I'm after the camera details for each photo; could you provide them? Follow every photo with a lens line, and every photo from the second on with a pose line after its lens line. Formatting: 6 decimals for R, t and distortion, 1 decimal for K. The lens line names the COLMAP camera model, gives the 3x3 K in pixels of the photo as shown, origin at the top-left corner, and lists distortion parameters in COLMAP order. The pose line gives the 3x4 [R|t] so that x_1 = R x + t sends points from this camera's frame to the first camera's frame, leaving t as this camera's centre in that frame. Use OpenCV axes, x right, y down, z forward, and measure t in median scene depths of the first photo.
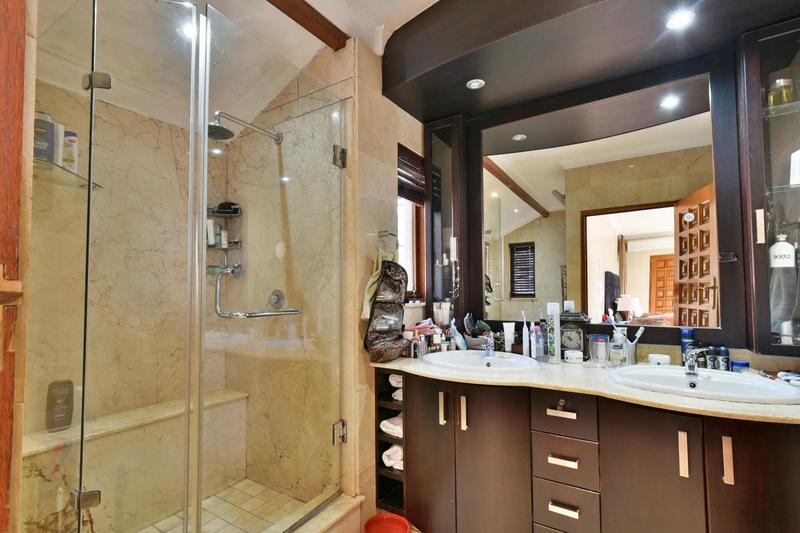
lens RADIAL K [[365.4, 0, 401.5], [0, 365.4, 276.2], [0, 0, 1]] dist [0.000794, 0.000106]
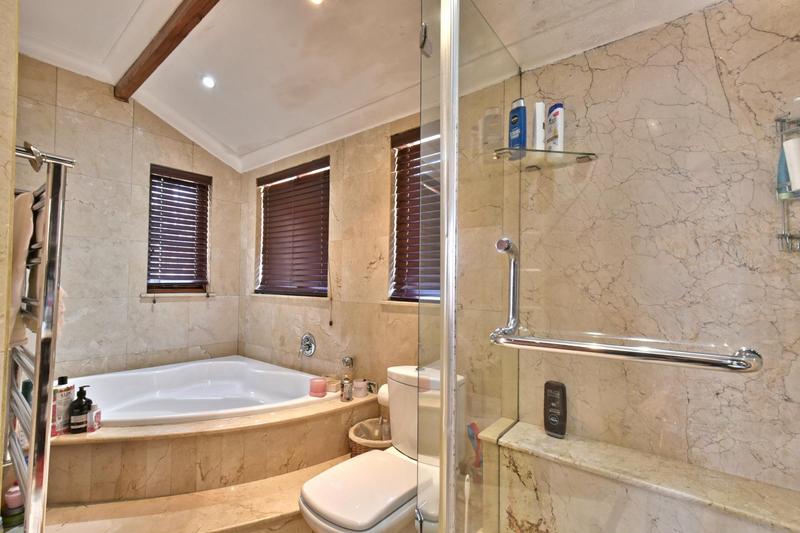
lens RADIAL K [[365.4, 0, 401.5], [0, 365.4, 276.2], [0, 0, 1]] dist [0.000794, 0.000106]
pose [[-0.092950, -0.009835, -0.995622, 0.010561], [0.030994, 0.999438, -0.012766, 0.019702], [0.995188, -0.032045, -0.092592, 0.621623]]
